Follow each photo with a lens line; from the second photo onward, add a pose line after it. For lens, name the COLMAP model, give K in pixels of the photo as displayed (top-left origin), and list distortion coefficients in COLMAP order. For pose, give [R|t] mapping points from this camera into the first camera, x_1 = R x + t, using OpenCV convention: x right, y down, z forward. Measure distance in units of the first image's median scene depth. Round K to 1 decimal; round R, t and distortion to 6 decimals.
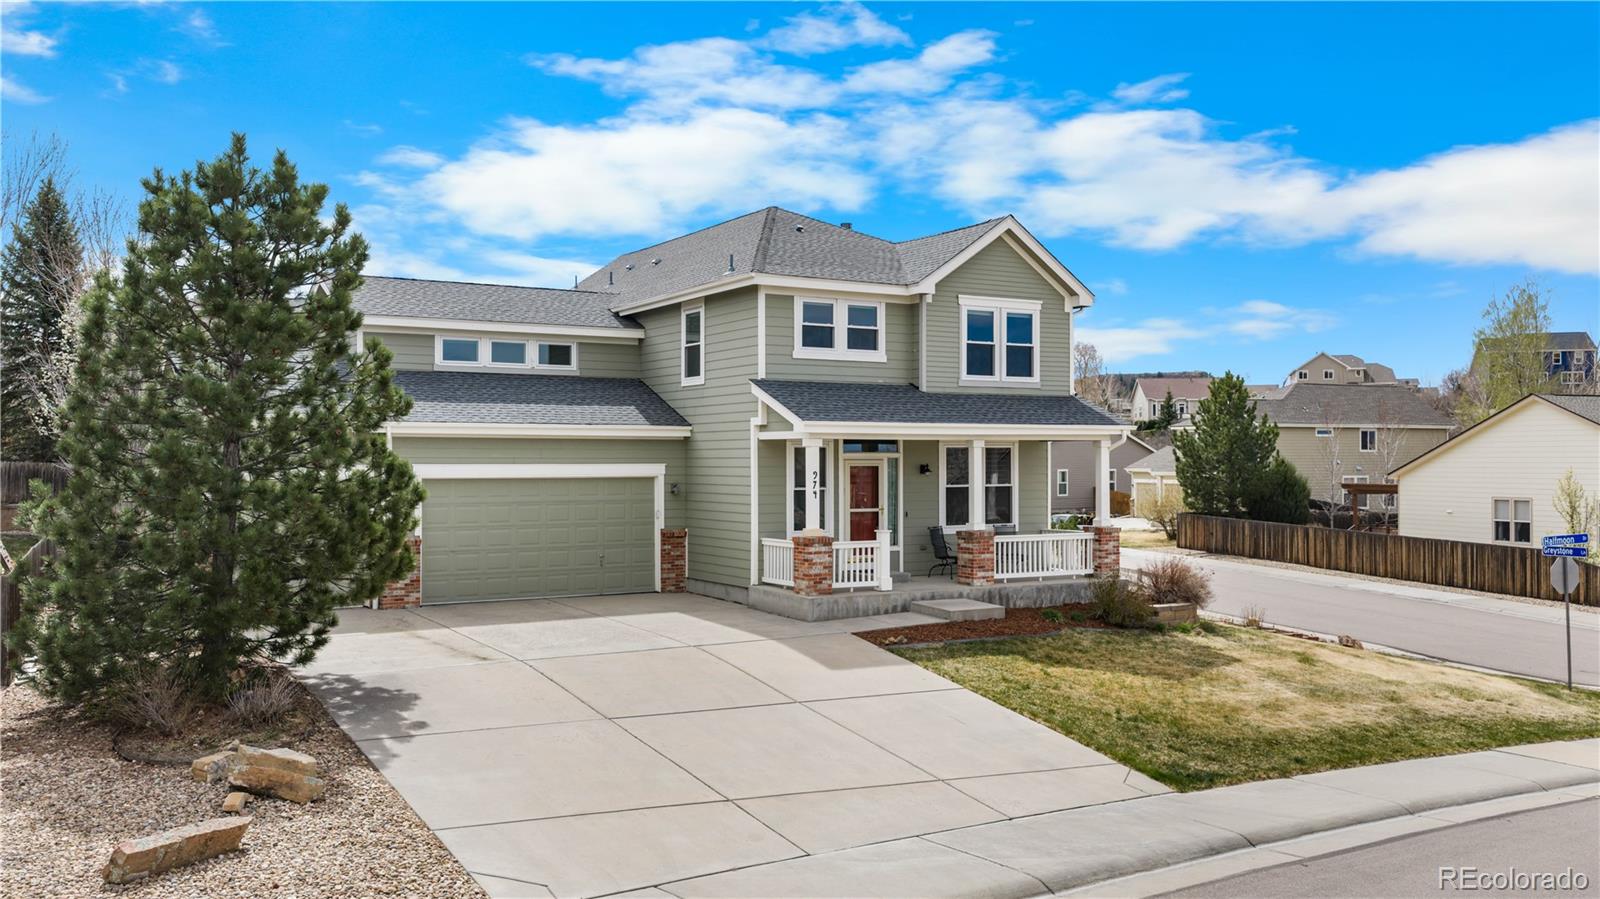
lens RADIAL K [[1234.2, 0, 800.0], [0, 1234.2, 449.5], [0, 0, 1]] dist [-0.000025, -0.002441]
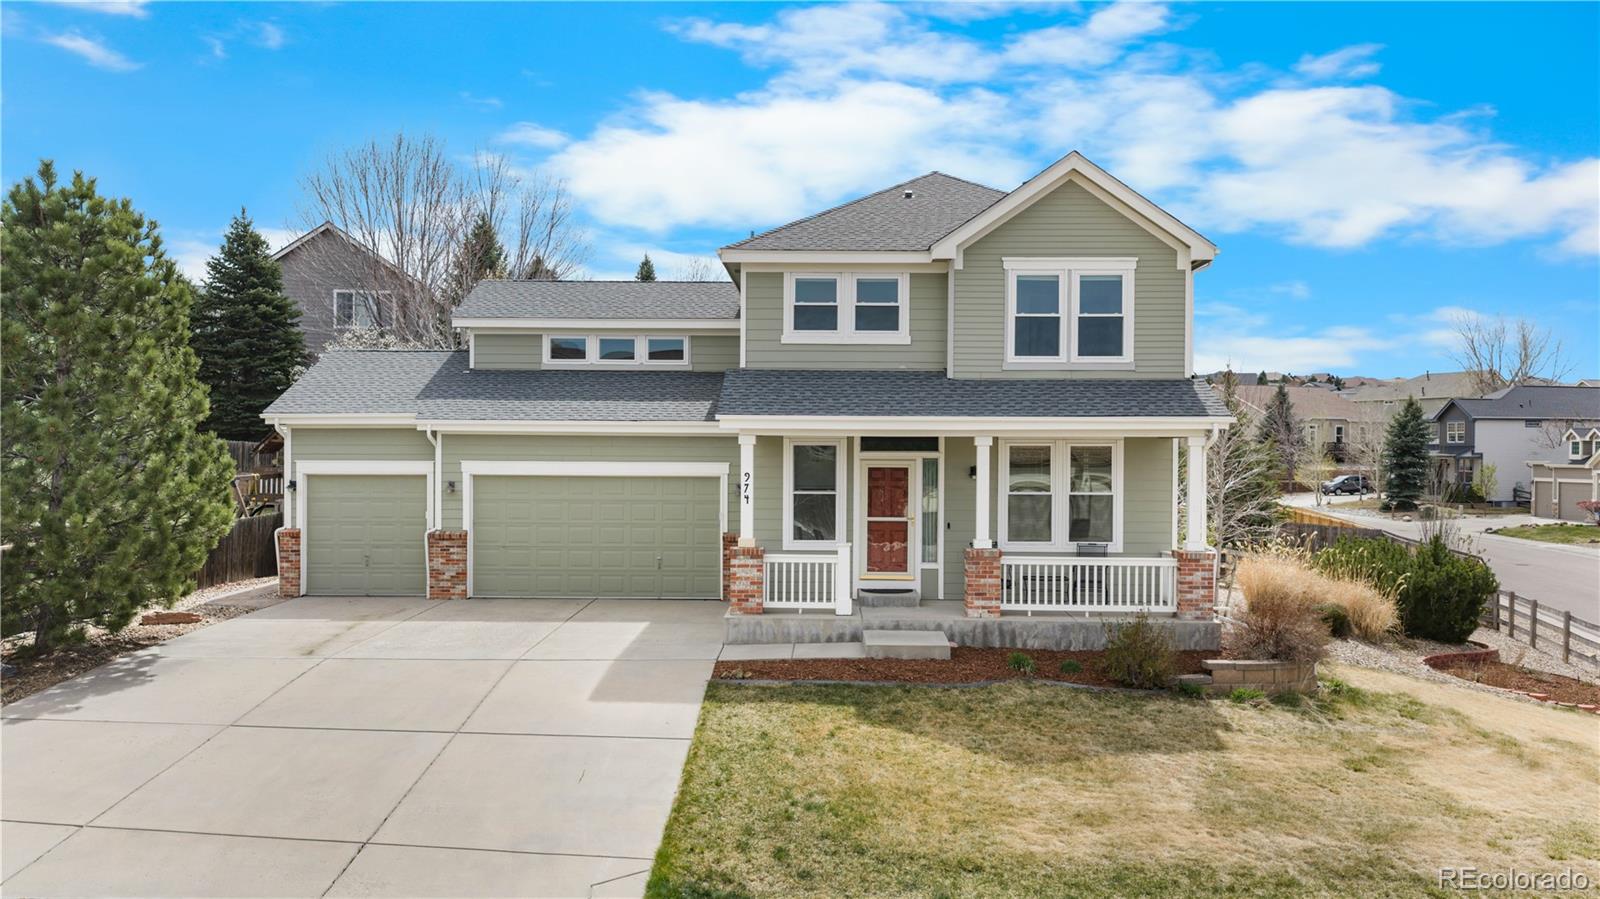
lens RADIAL K [[1234.2, 0, 800.0], [0, 1234.2, 449.5], [0, 0, 1]] dist [-0.000025, -0.002441]
pose [[0.866588, 0.003277, -0.499014, 0.420043], [-0.003414, 0.999994, 0.000637, 0.000880], [0.499013, 0.001152, 0.866594, 0.230981]]
